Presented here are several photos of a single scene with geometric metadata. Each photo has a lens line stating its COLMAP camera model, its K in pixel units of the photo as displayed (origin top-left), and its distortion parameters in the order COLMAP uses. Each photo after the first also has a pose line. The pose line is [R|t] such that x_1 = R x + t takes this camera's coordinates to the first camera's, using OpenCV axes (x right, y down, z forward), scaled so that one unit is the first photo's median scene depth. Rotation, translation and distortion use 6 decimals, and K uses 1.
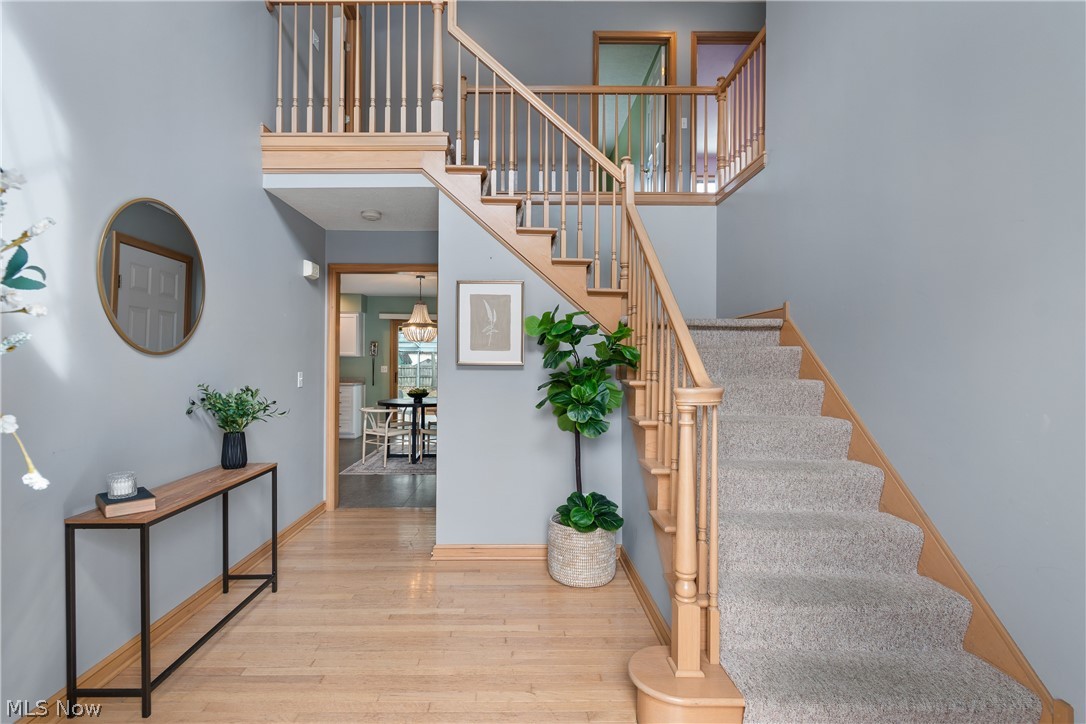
lens RADIAL K [[521.6, 0, 516.5], [0, 521.6, 361.6], [0, 0, 1]] dist [-0.000533, -0.000042]
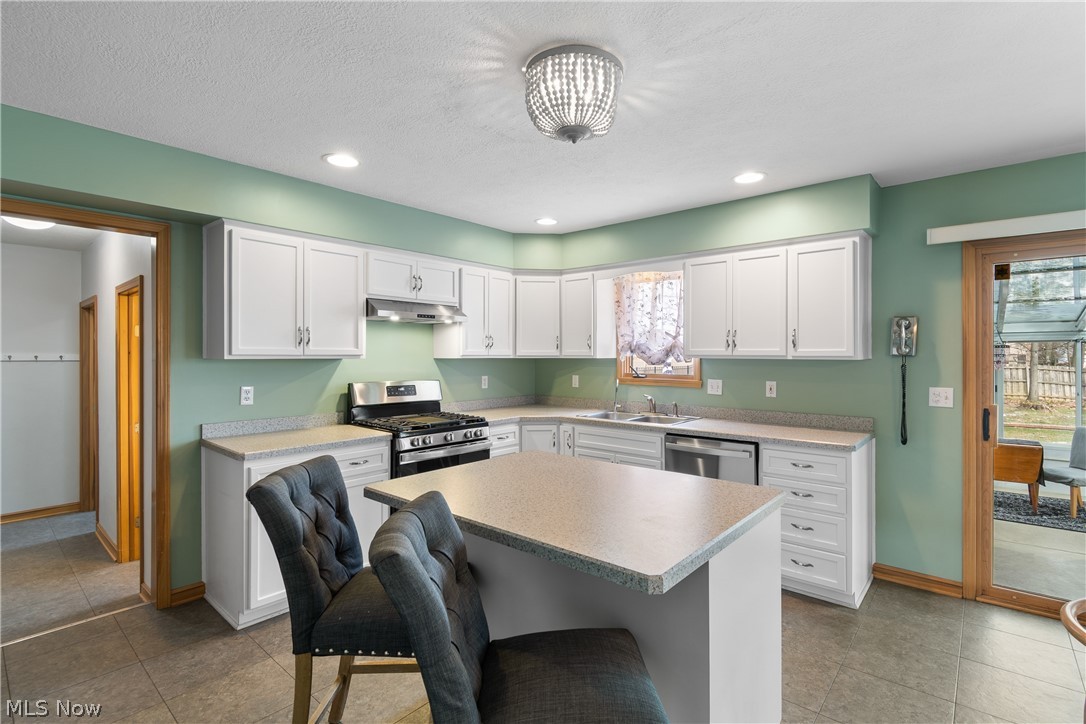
lens RADIAL K [[506.3, 0, 556.3], [0, 506.3, 355.6], [0, 0, 1]] dist [-0.000312, 0.000092]
pose [[0.762356, -0.007332, -0.647117, -0.638447], [0.008146, 0.999965, -0.001733, -0.035883], [0.647107, -0.003950, 0.762389, 1.639119]]
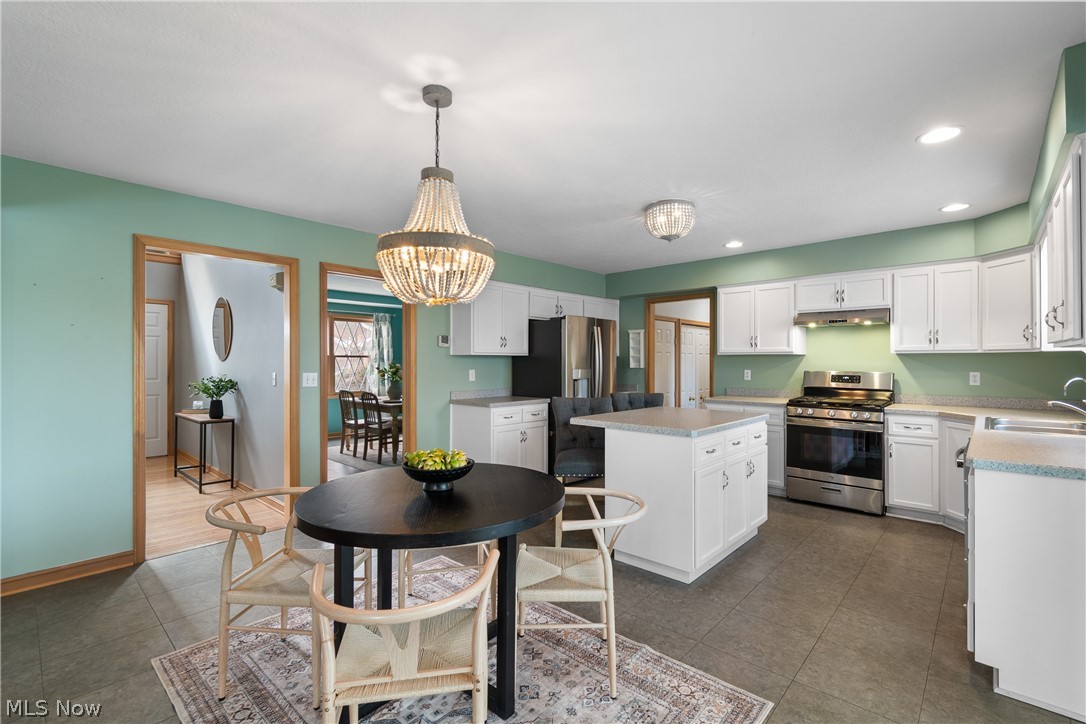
lens RADIAL K [[480.7, 0, 554.2], [0, 480.7, 359.8], [0, 0, 1]] dist [-0.001317, -0.000403]
pose [[-0.671849, -0.011076, -0.740605, -0.037844], [-0.002258, 0.999914, -0.012905, 0.002062], [0.740685, -0.006998, -0.671816, 2.584779]]
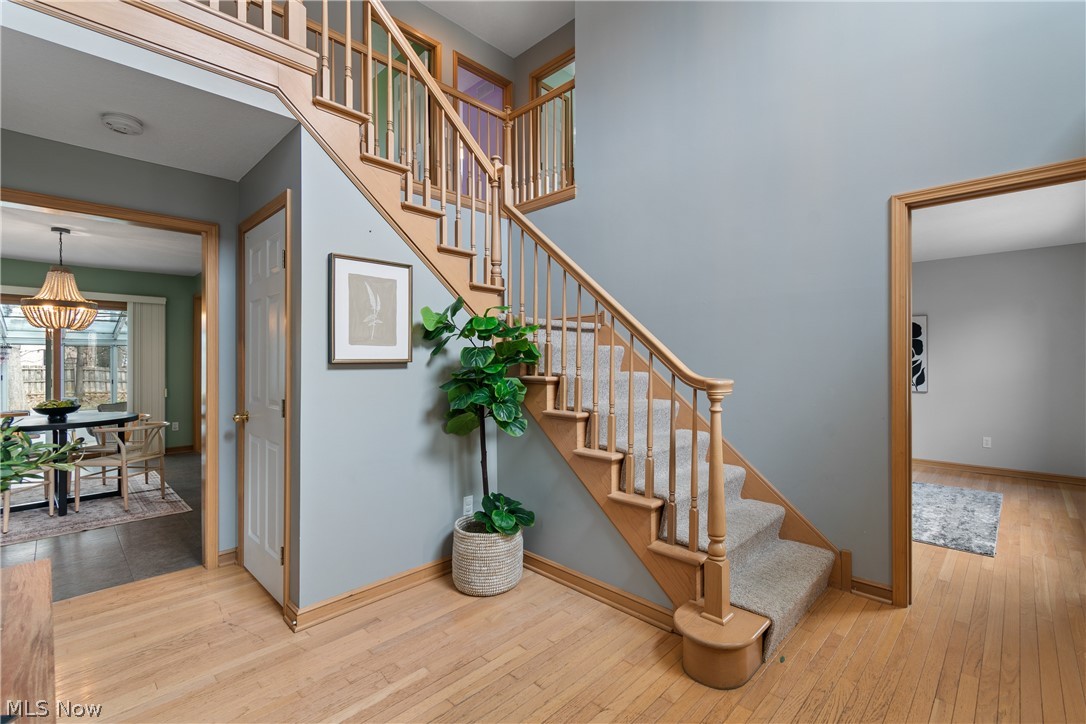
lens RADIAL K [[480.7, 0, 554.2], [0, 480.7, 359.8], [0, 0, 1]] dist [-0.001317, -0.000403]
pose [[0.694806, -0.006648, 0.719166, -0.387973], [0.002472, 0.999973, 0.006856, -0.003171], [-0.719193, -0.002985, 0.694804, 0.272947]]
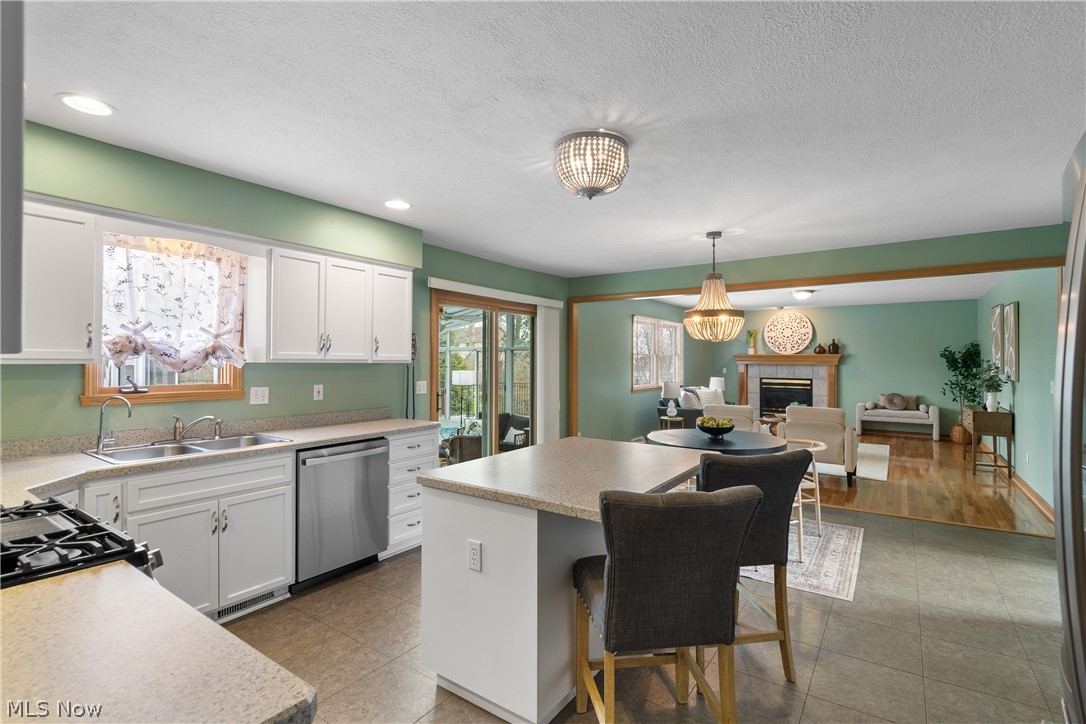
lens RADIAL K [[500.9, 0, 555.4], [0, 500.9, 358.2], [0, 0, 1]] dist [-0.000396, -0.000259]
pose [[0.564457, -0.002388, 0.825459, -1.603585], [0.000078, 0.999996, 0.002840, -0.040659], [-0.825462, -0.001539, 0.564455, 1.704865]]
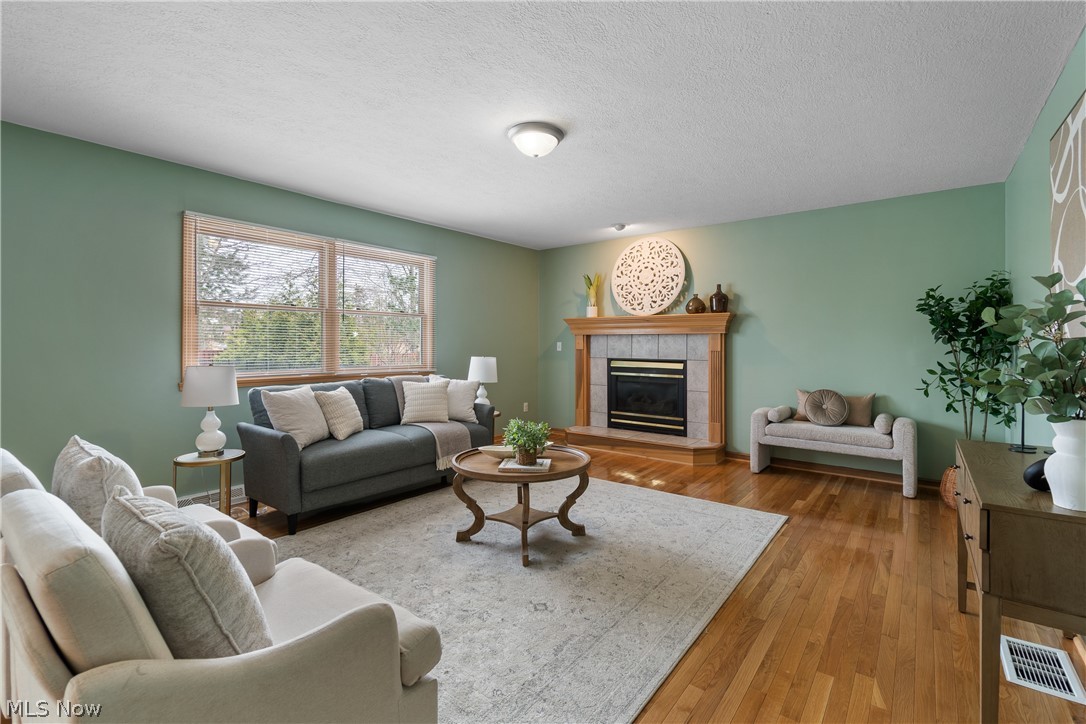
lens RADIAL K [[485.0, 0, 555.0], [0, 485.0, 343.2], [0, 0, 1]] dist [0.000261, 0.000337]
pose [[0.602219, -0.005889, 0.798309, 0.235879], [0.000791, 0.999977, 0.006780, 0.025976], [-0.798330, -0.003452, 0.602210, 1.519026]]
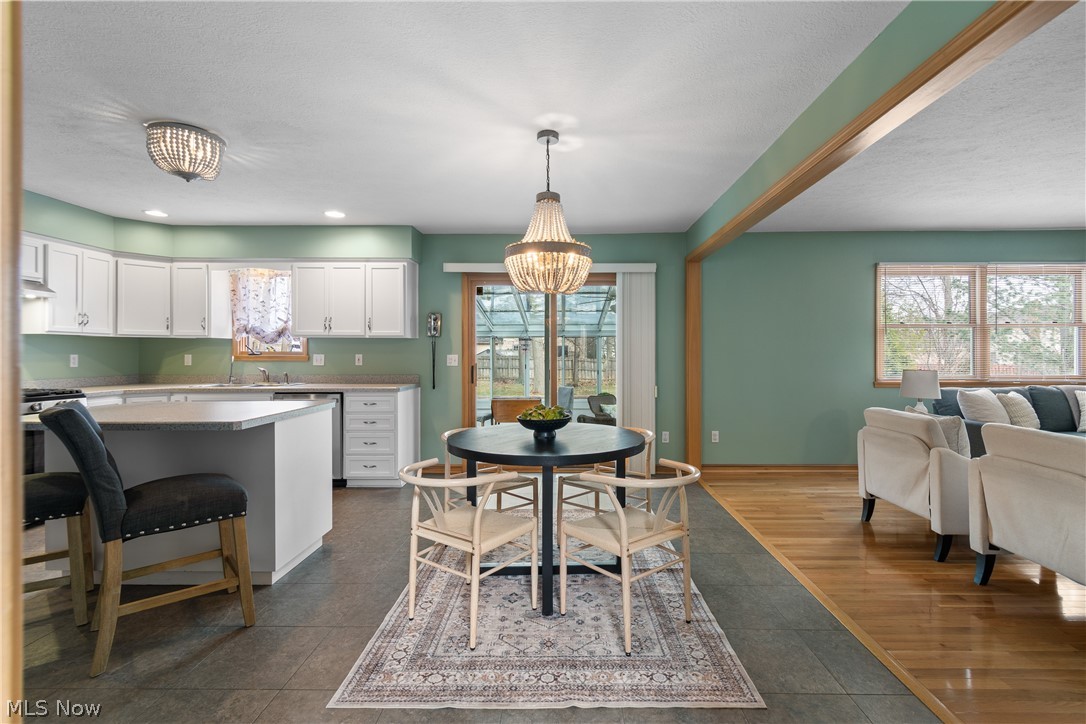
lens RADIAL K [[486.2, 0, 557.9], [0, 486.2, 353.4], [0, 0, 1]] dist [0.000617, -0.001190]
pose [[0.999854, -0.008015, -0.015109, -0.355148], [0.008052, 0.999965, 0.002381, 0.019220], [0.015089, -0.002502, 0.999883, 1.275123]]
